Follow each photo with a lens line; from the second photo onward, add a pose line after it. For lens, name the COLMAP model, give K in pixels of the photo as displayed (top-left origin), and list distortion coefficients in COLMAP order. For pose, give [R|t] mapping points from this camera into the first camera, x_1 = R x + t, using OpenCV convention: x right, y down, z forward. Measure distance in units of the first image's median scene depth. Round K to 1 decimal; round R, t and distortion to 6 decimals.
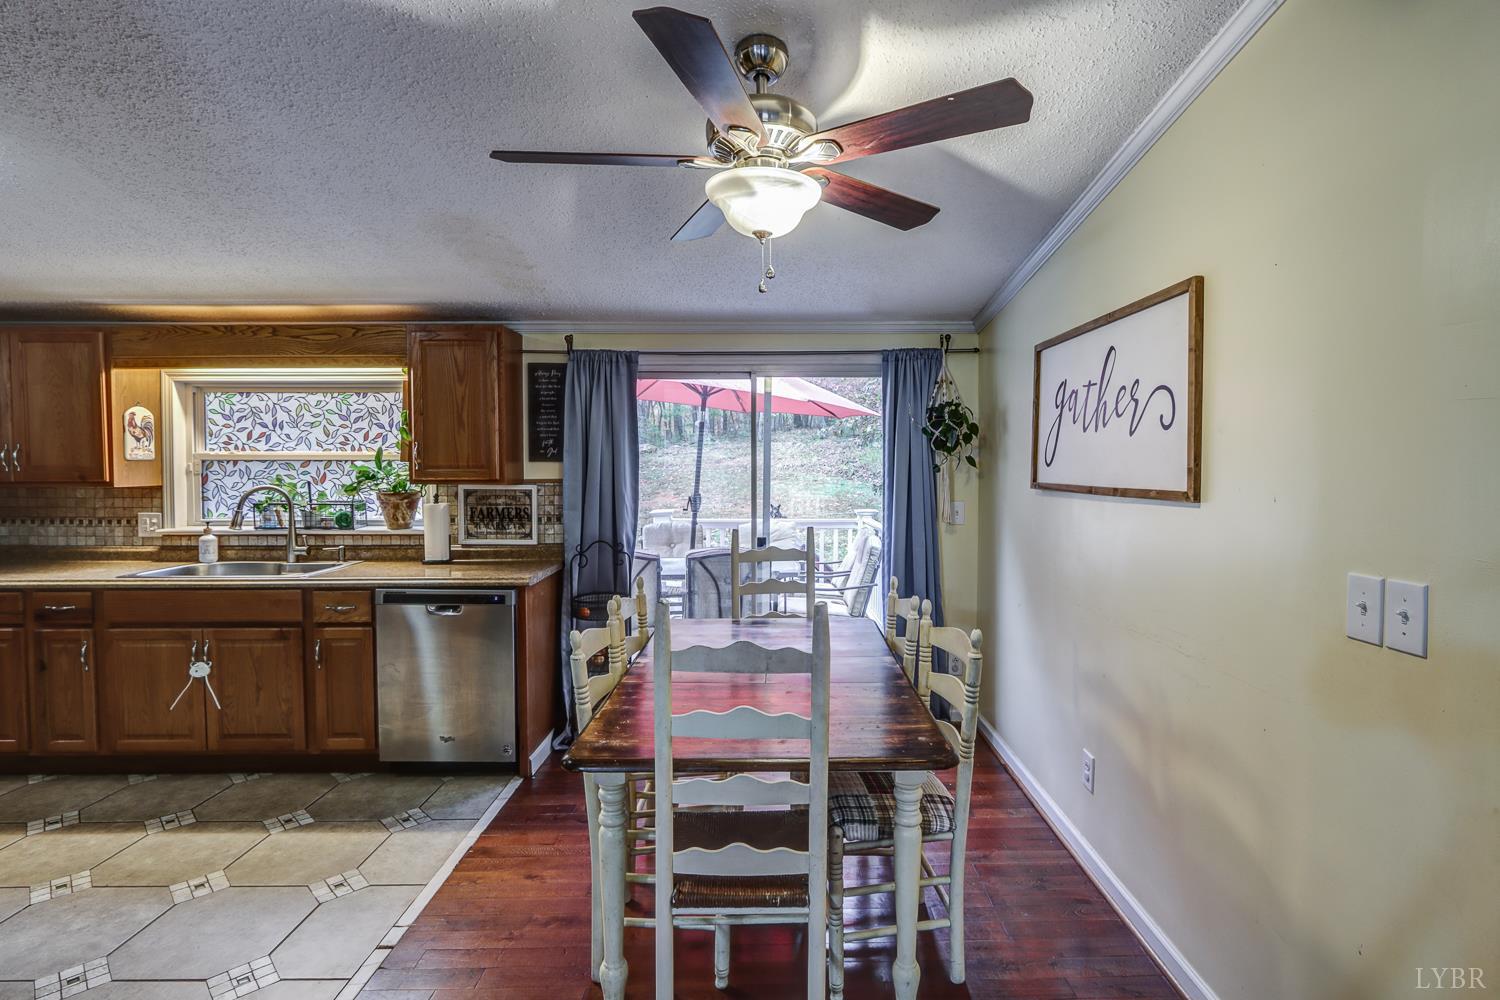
lens RADIAL K [[750.4, 0, 772.6], [0, 750.4, 485.8], [0, 0, 1]] dist [-0.002376, -0.001173]
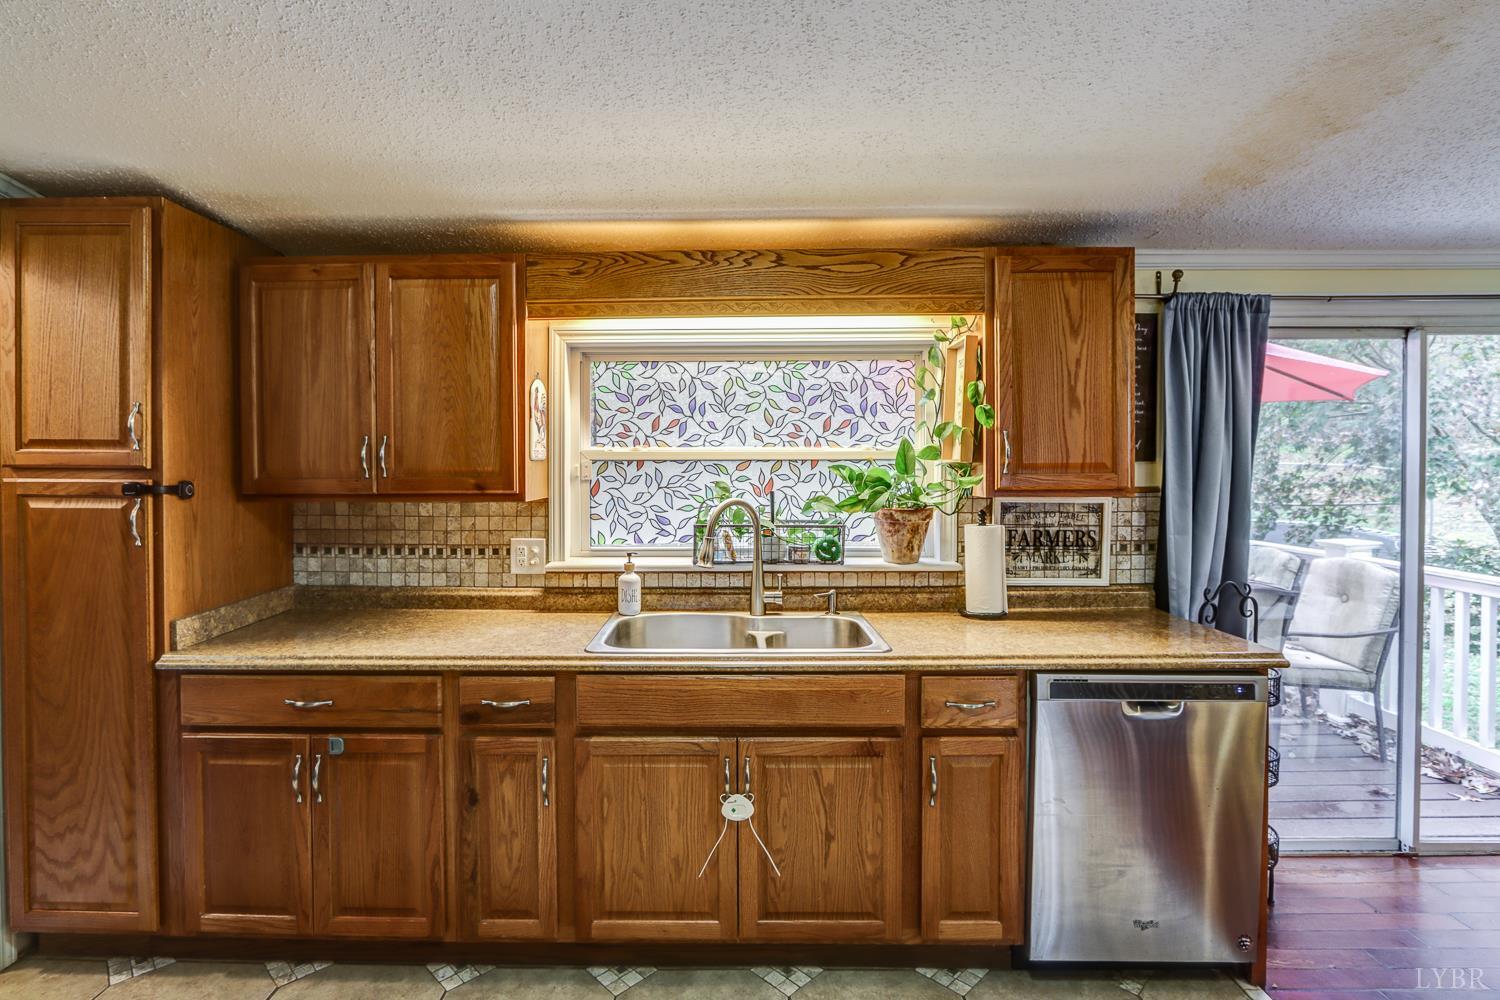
lens RADIAL K [[740.3, 0, 732.3], [0, 740.3, 470.8], [0, 0, 1]] dist [-0.019163, 0.001104]
pose [[0.999657, -0.002604, -0.026061, -0.635518], [0.002006, 0.999735, -0.022931, -0.009198], [0.026114, 0.022871, 0.999397, 0.339954]]
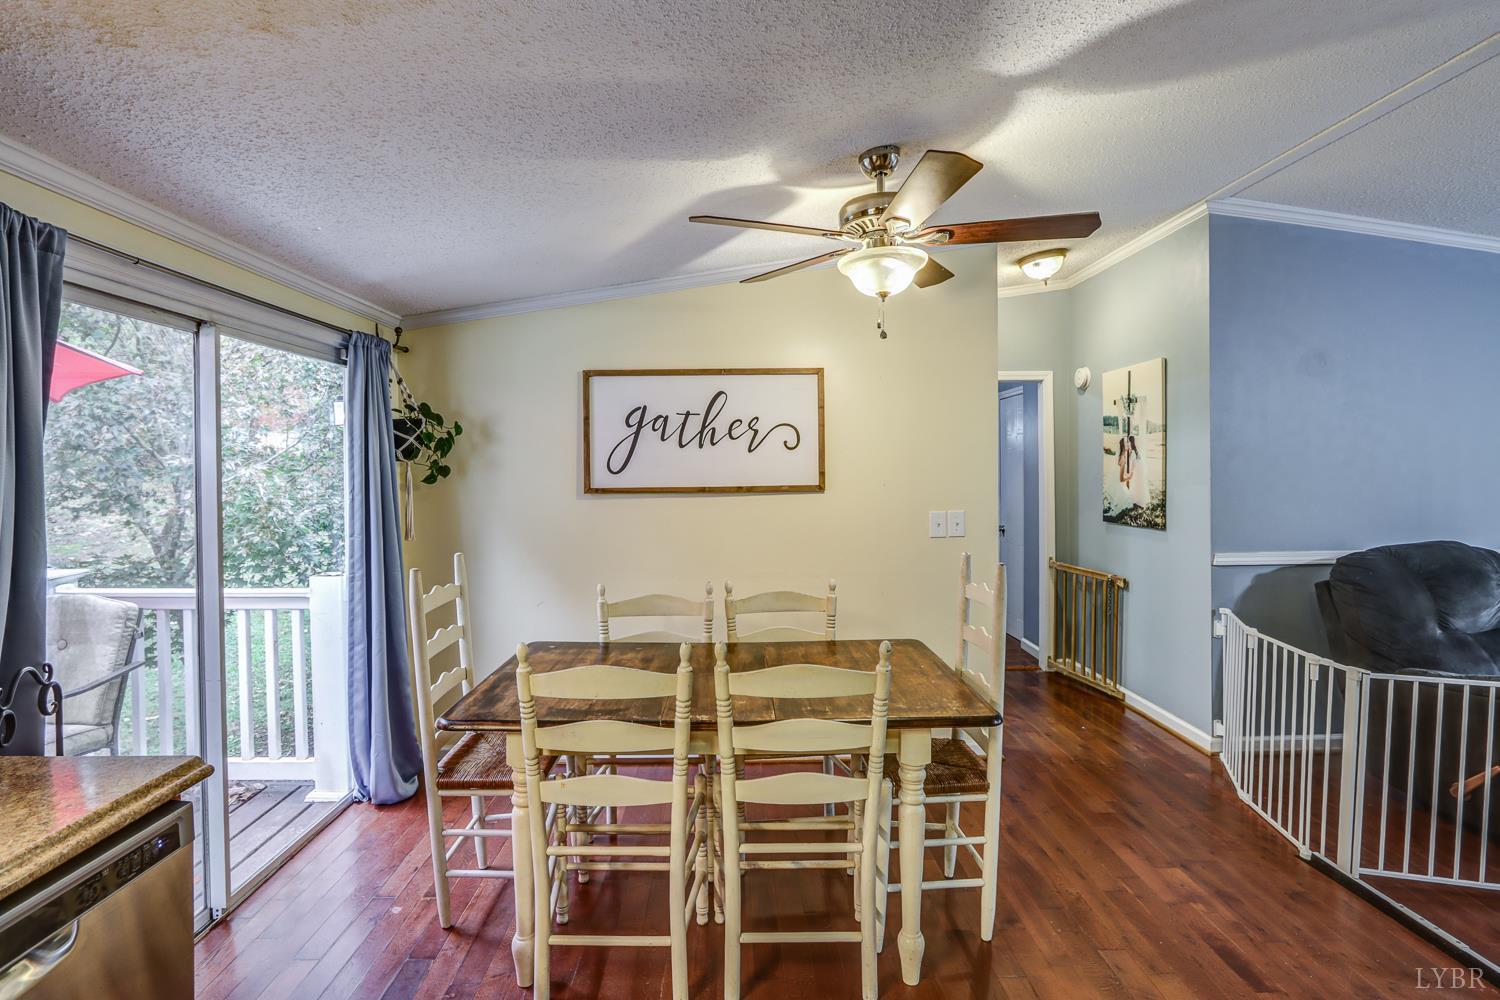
lens RADIAL K [[718.6, 0, 729.9], [0, 718.6, 485.8], [0, 0, 1]] dist [-0.013635, 0.000194]
pose [[0.011472, -0.024310, 0.999639, -0.598464], [0.040251, 0.998905, 0.023830, -0.020260], [-0.999124, 0.039964, 0.012438, 0.602395]]
